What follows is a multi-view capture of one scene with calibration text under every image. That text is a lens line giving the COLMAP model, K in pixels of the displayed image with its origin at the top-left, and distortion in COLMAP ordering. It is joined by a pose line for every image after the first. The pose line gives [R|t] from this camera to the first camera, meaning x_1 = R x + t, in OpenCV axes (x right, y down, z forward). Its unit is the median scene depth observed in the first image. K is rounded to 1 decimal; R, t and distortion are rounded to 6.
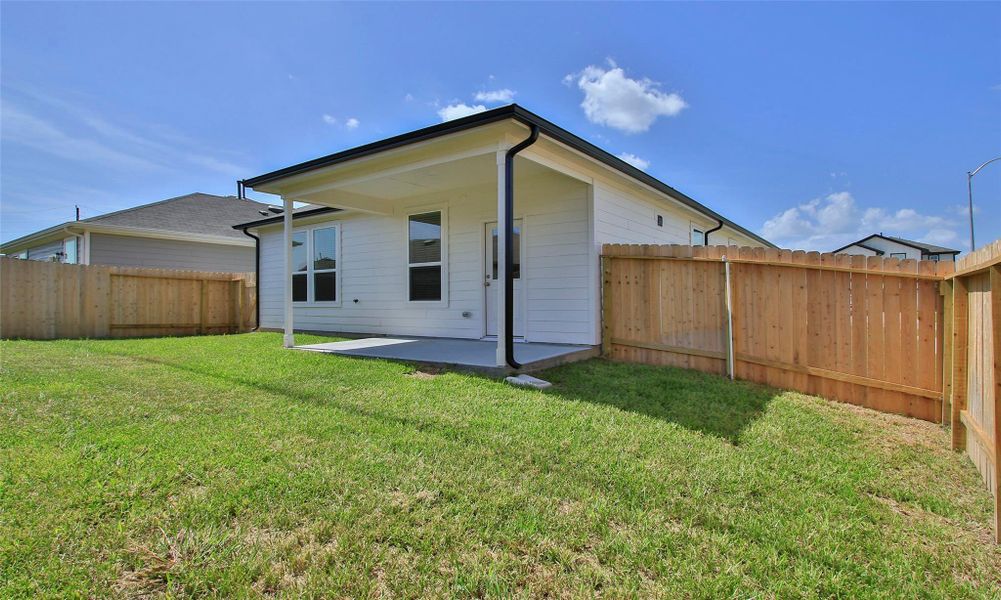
lens RADIAL K [[508.9, 0, 500.5], [0, 508.9, 300.0], [0, 0, 1]] dist [-0.013338, 0.000138]
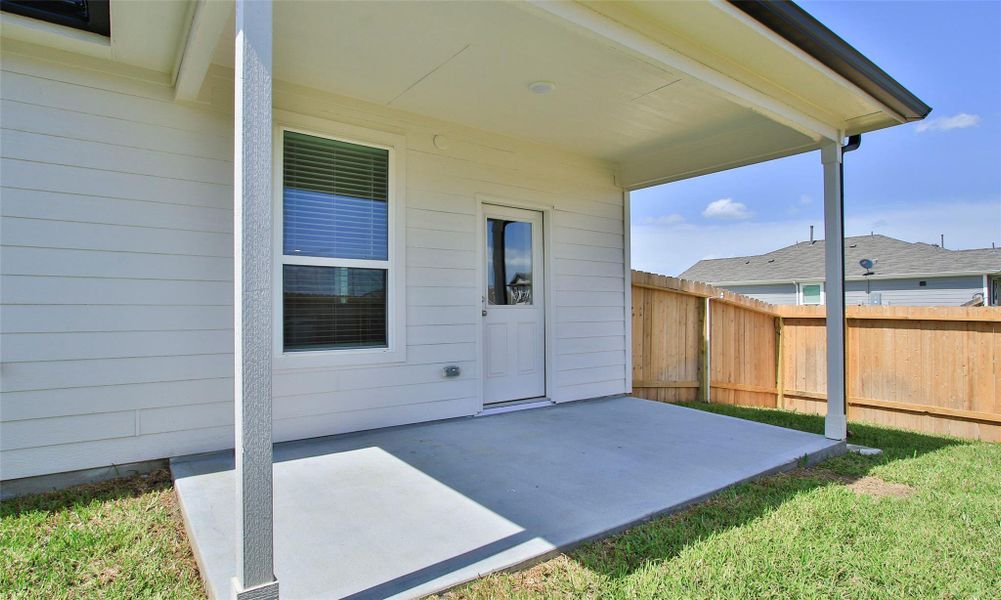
lens RADIAL K [[508.9, 0, 500.5], [0, 508.9, 300.0], [0, 0, 1]] dist [-0.013338, 0.000138]
pose [[0.312663, 0.022742, 0.949592, -0.655466], [-0.002401, 0.999729, -0.023152, -0.038490], [-0.949861, 0.004959, 0.312633, 0.967383]]
